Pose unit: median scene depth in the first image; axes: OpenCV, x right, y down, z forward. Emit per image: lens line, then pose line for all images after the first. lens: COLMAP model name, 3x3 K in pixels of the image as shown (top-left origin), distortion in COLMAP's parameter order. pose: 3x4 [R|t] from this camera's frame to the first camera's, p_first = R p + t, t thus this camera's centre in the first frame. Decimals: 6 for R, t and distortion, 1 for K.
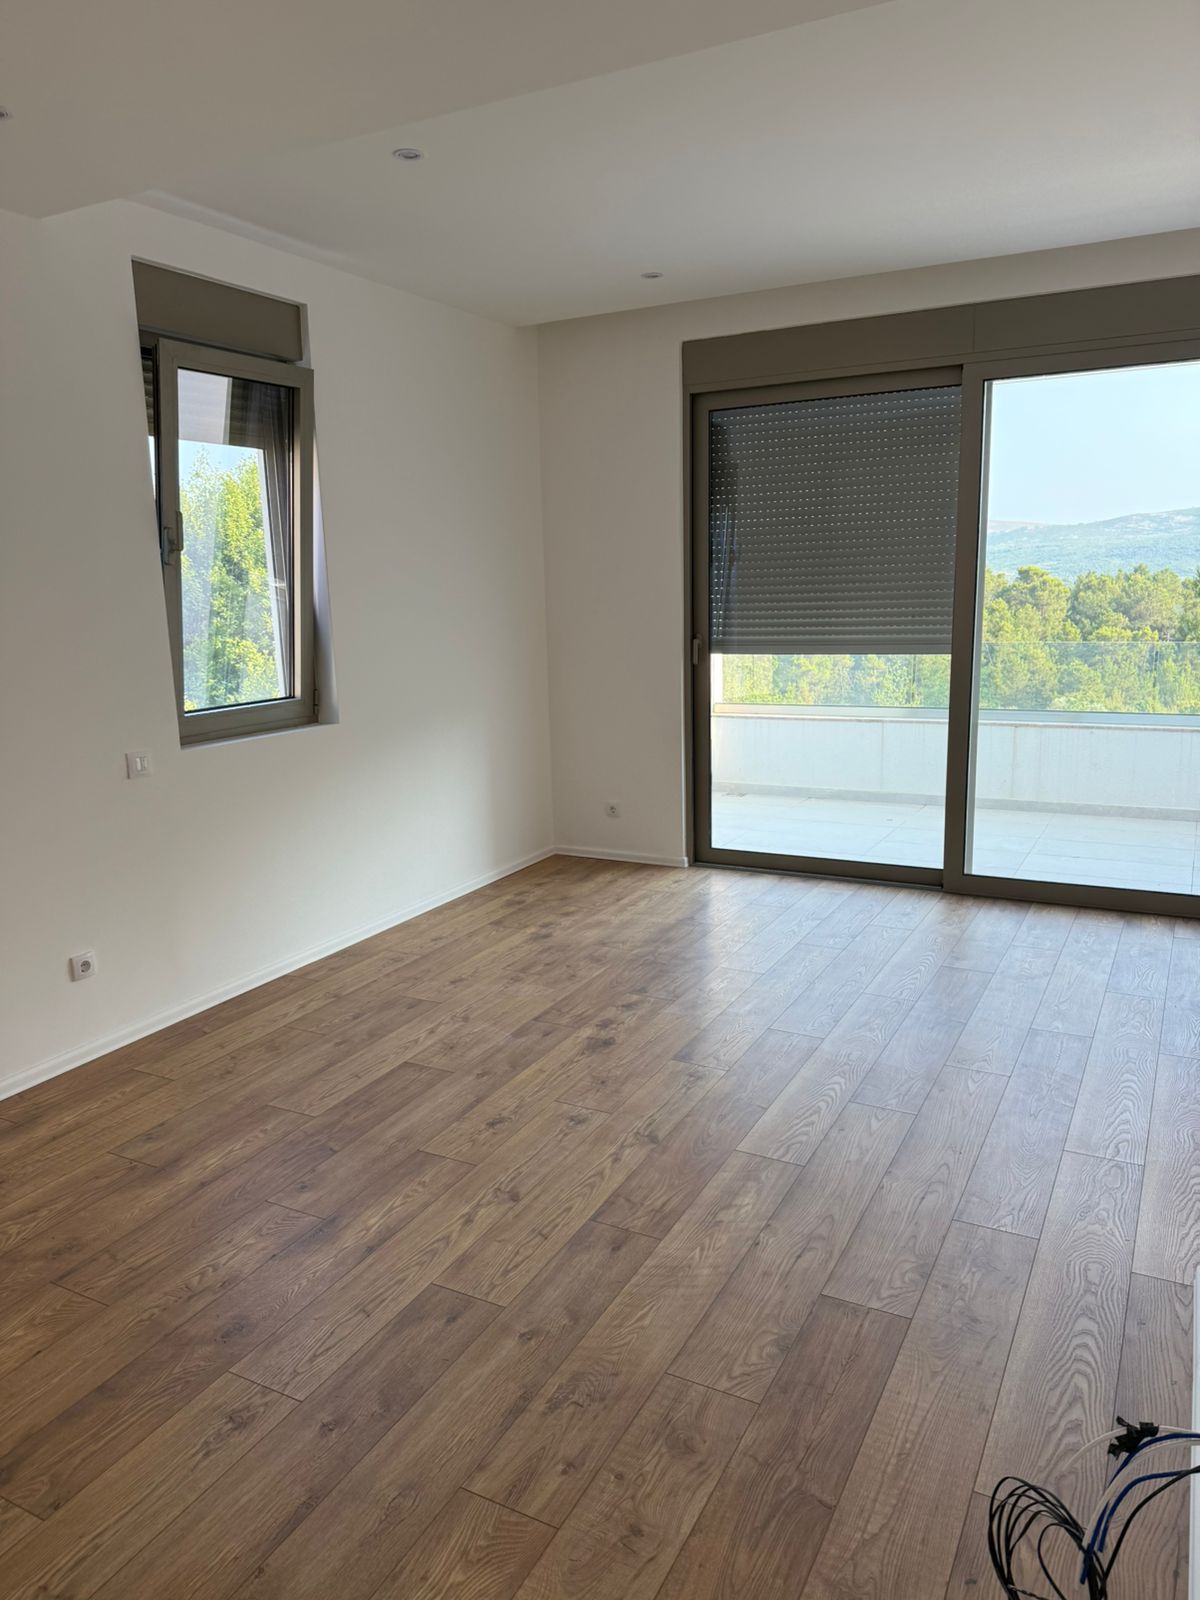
lens RADIAL K [[1134.6, 0, 600.0], [0, 1134.6, 800.0], [0, 0, 1]] dist [0.001004, 0.000776]
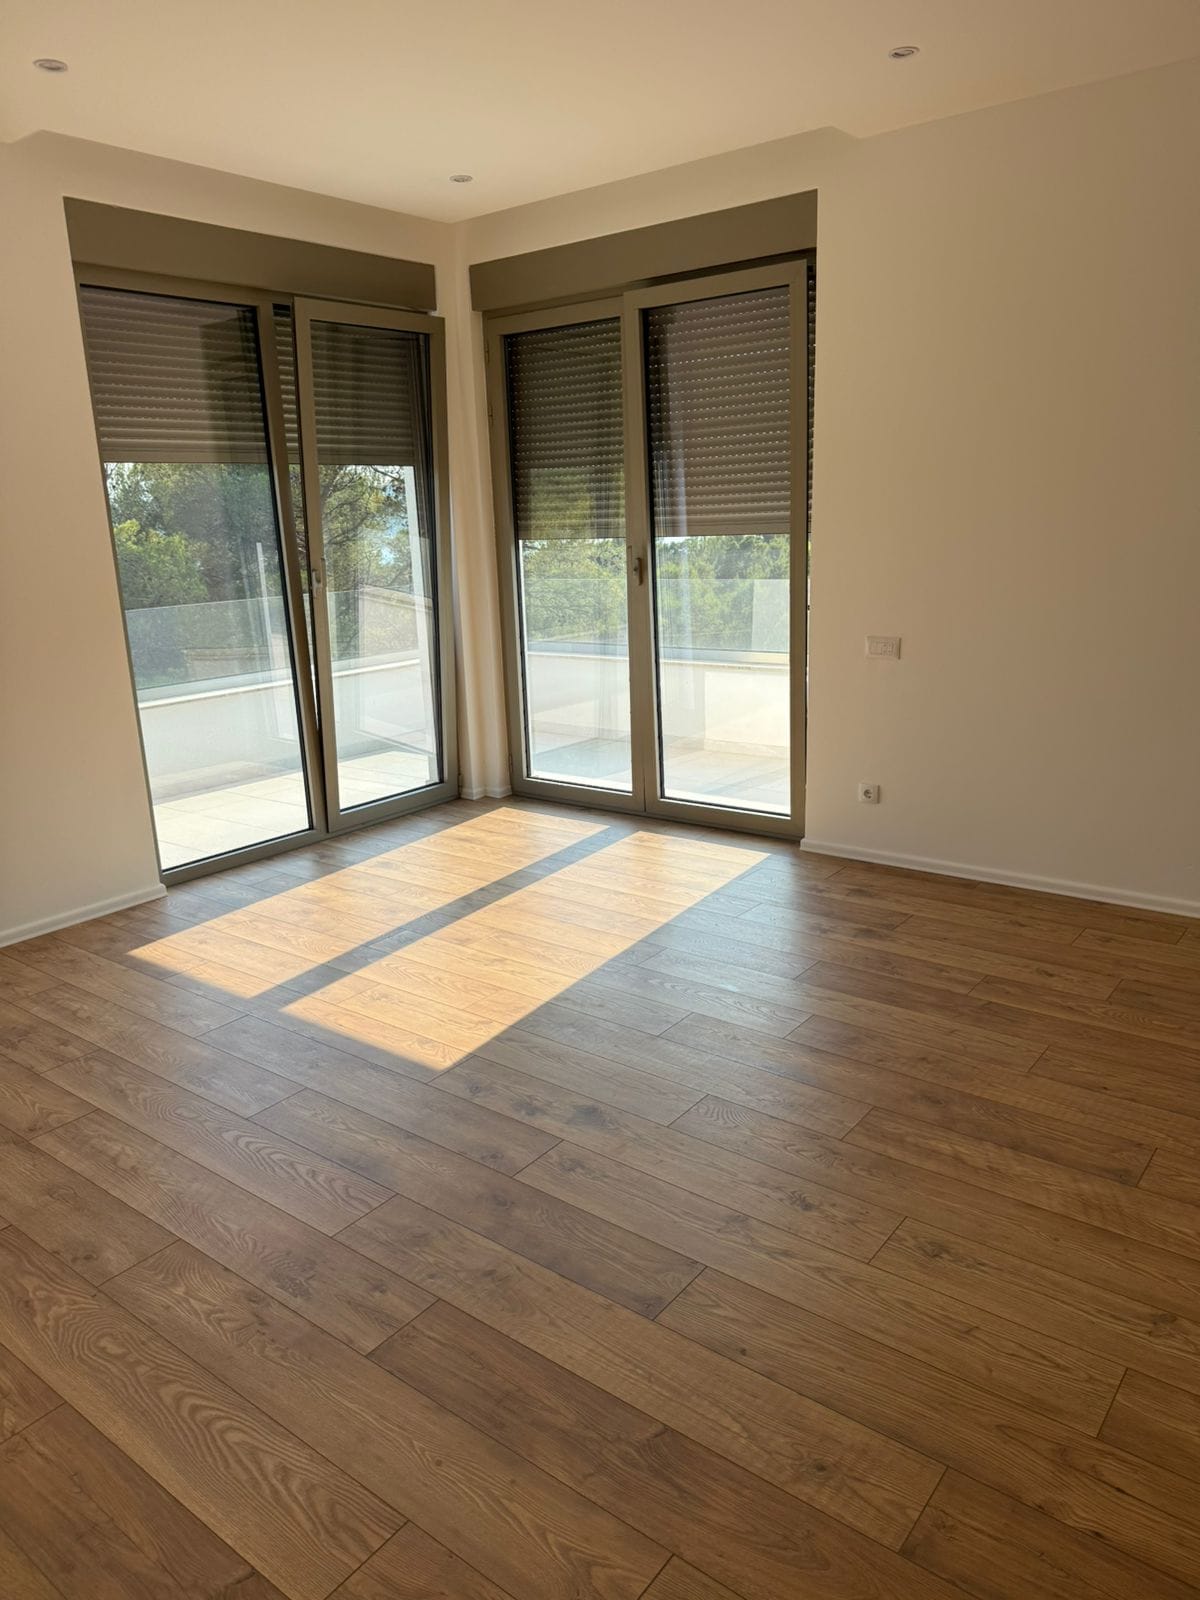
lens RADIAL K [[1134.6, 0, 600.0], [0, 1134.6, 800.0], [0, 0, 1]] dist [0.001004, 0.000776]
pose [[0.179782, -0.223173, 0.958056, -0.270404], [0.228005, 0.956857, 0.180108, -0.057361], [-0.956918, 0.186061, 0.222911, 0.457124]]
